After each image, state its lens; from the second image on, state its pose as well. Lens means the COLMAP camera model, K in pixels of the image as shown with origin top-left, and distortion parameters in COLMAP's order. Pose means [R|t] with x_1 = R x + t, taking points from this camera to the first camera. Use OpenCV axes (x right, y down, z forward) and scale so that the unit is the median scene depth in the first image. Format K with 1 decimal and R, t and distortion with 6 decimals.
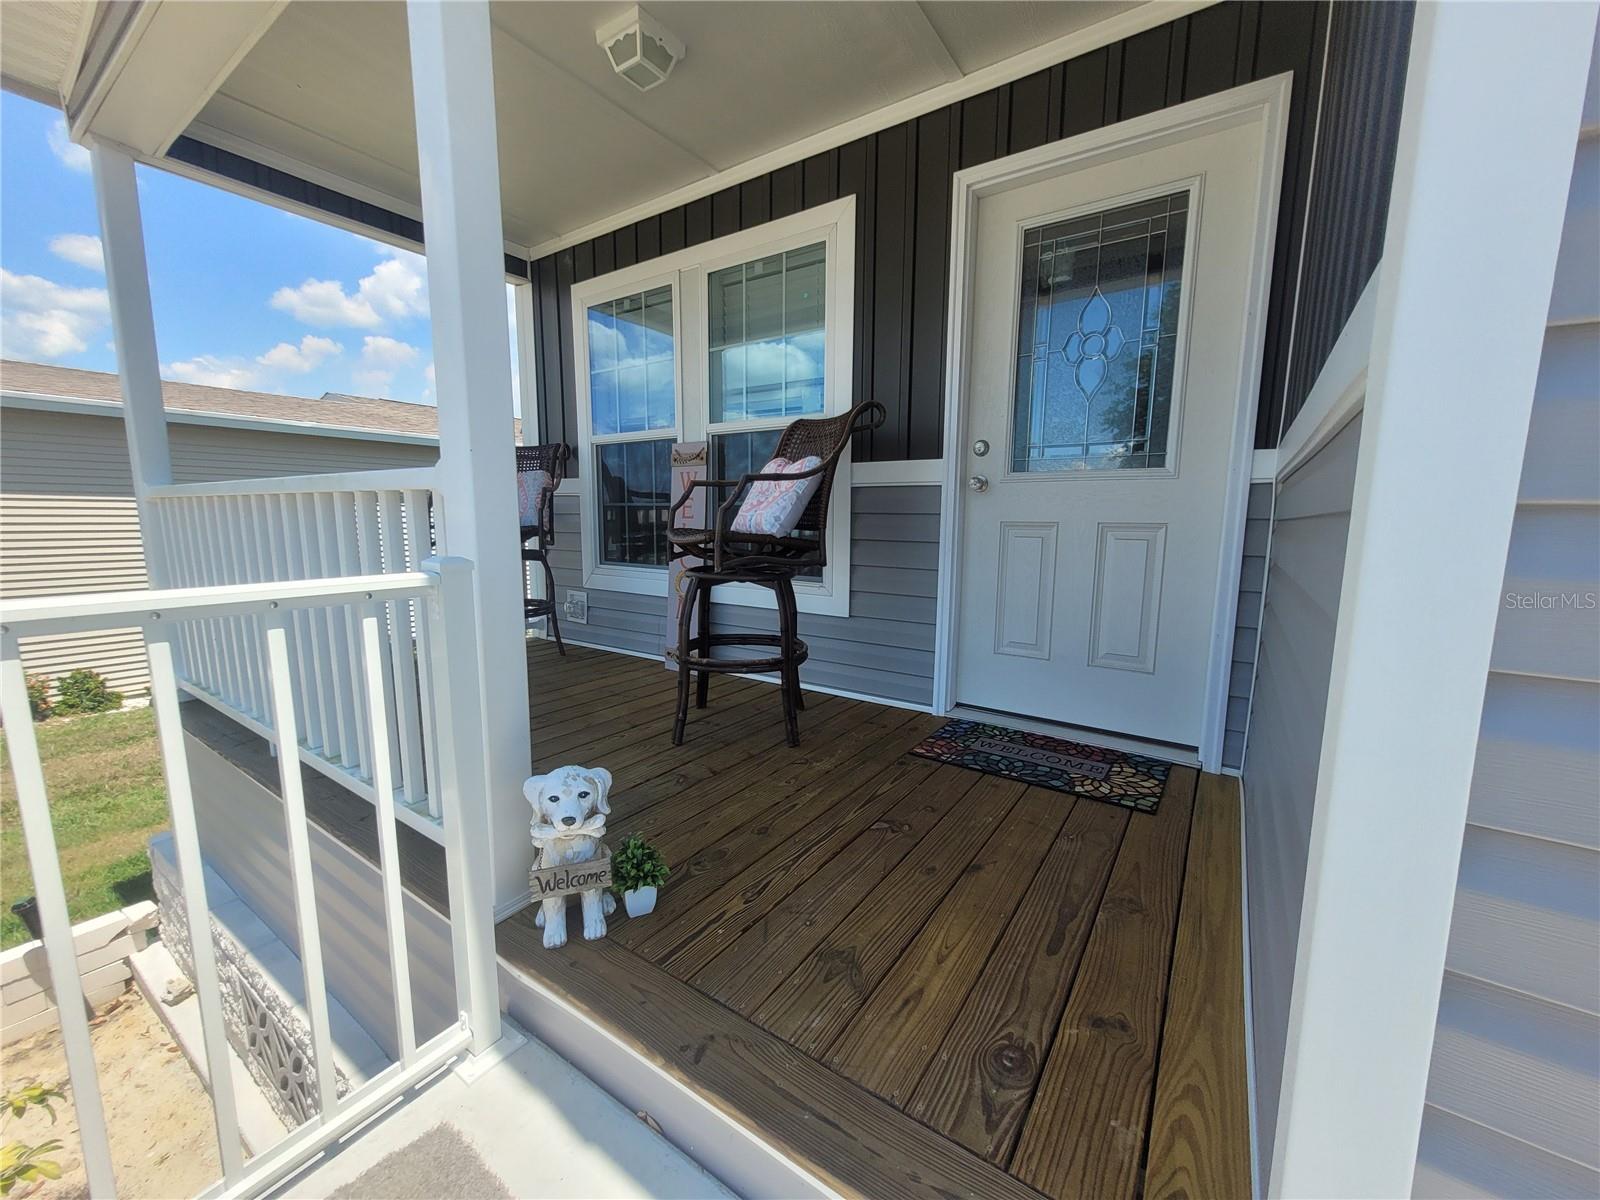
lens RADIAL K [[633.4, 0, 801.9], [0, 633.4, 611.2], [0, 0, 1]] dist [-0.000494, -0.000932]
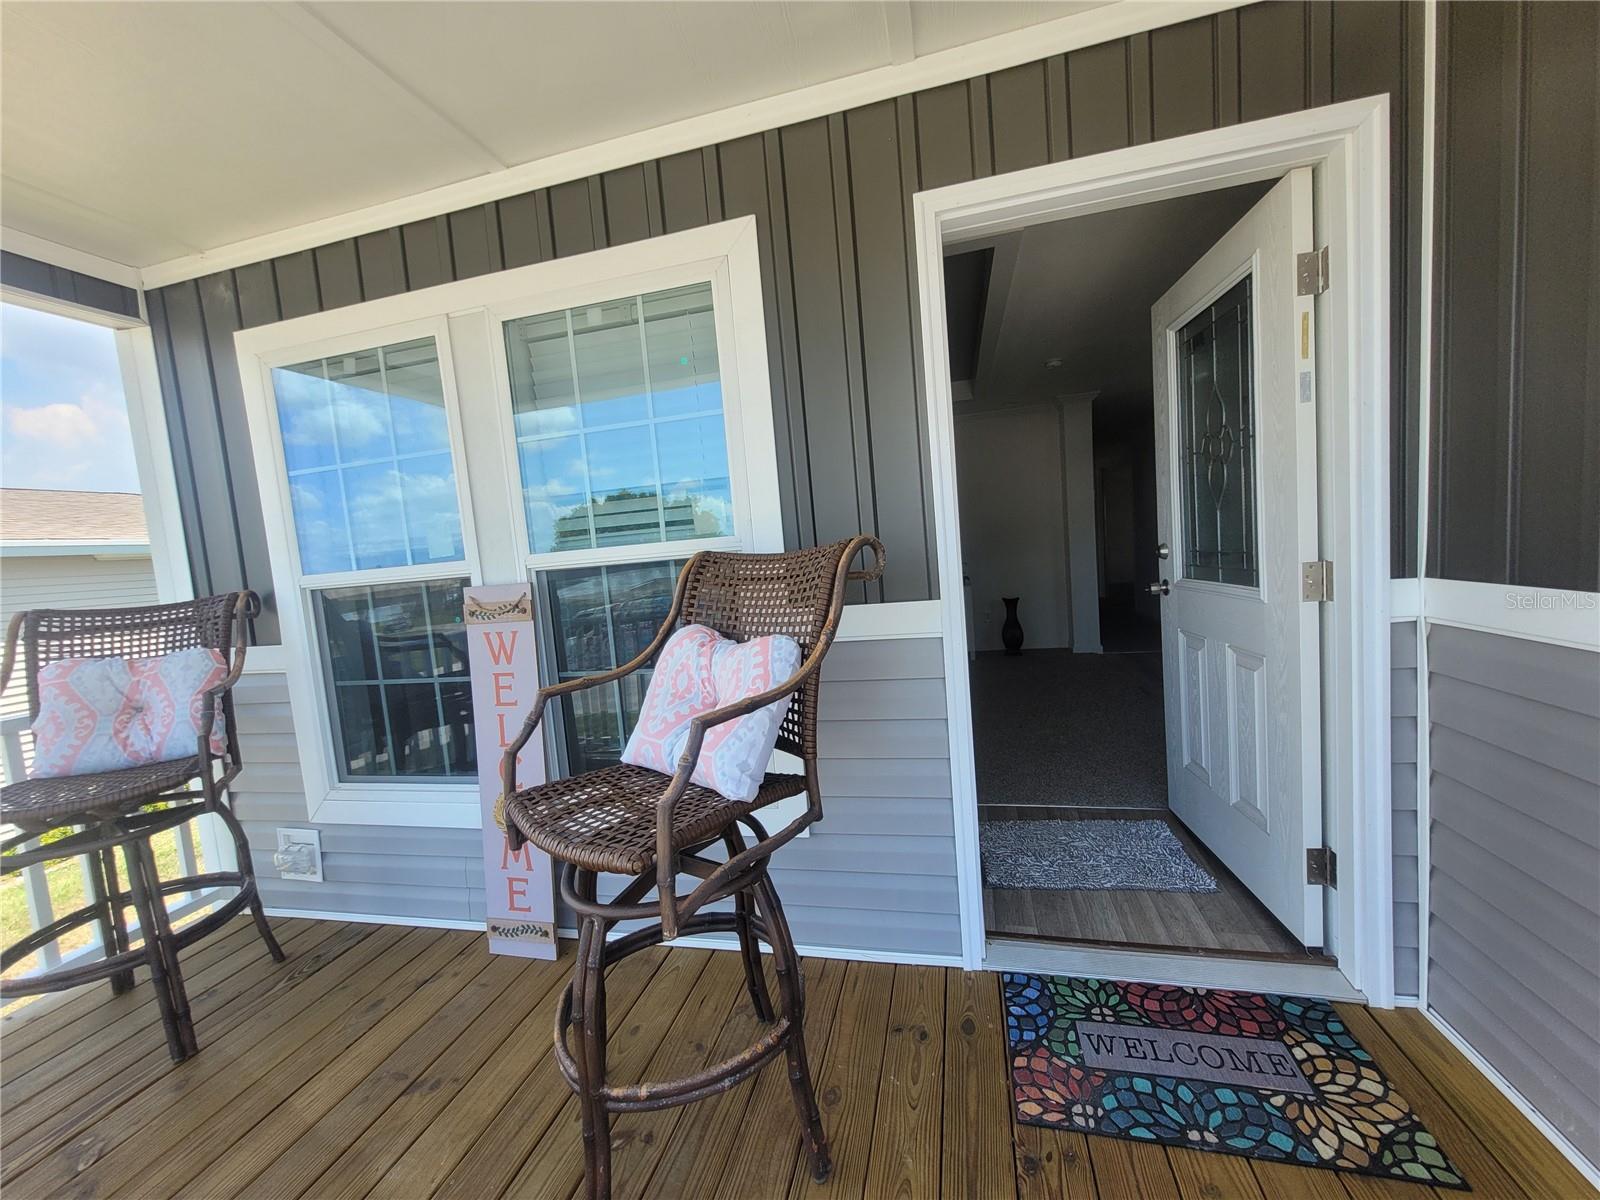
lens RADIAL K [[642.1, 0, 801.7], [0, 642.1, 595.0], [0, 0, 1]] dist [-0.001449, 0.000394]
pose [[0.932415, -0.118969, 0.341245, -0.121198], [0.145556, 0.987913, -0.053297, -0.190159], [-0.330779, 0.099365, 0.938462, 0.334955]]
